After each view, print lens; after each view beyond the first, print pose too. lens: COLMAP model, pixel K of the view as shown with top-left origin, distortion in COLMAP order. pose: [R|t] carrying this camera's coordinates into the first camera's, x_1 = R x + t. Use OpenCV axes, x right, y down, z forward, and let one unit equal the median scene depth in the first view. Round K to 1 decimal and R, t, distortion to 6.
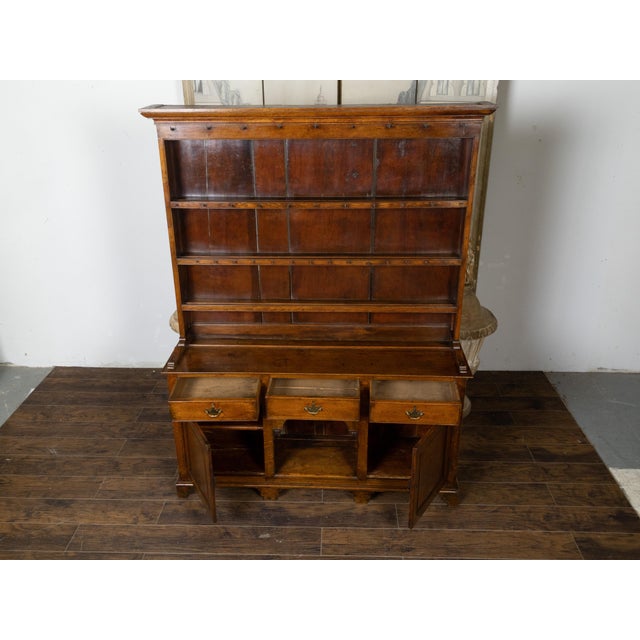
lens RADIAL K [[577.4, 0, 316.6], [0, 577.4, 320.0], [0, 0, 1]] dist [0.033157, 0.001103]
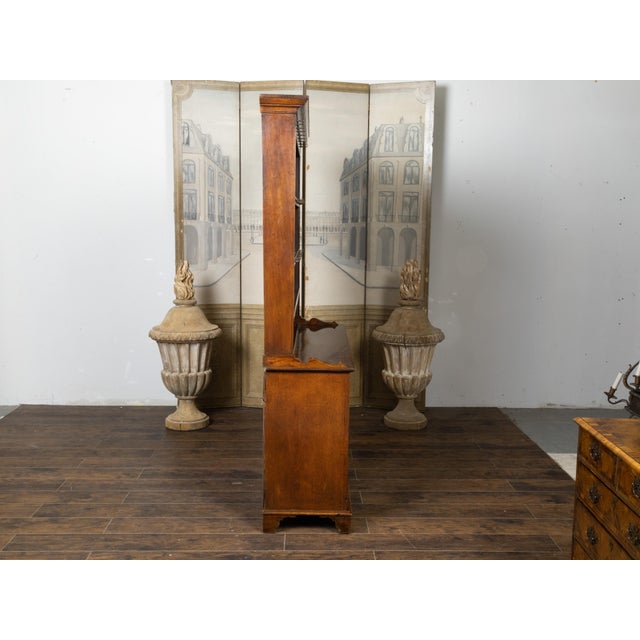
lens RADIAL K [[688.0, 0, 313.7], [0, 688.0, 318.0], [0, 0, 1]] dist [0.020732, -0.006223]
pose [[0.998487, 0.010940, 0.053892, -0.013888], [0.003497, 0.965399, -0.260754, 0.319207], [-0.054880, 0.260548, 0.963900, -0.282391]]
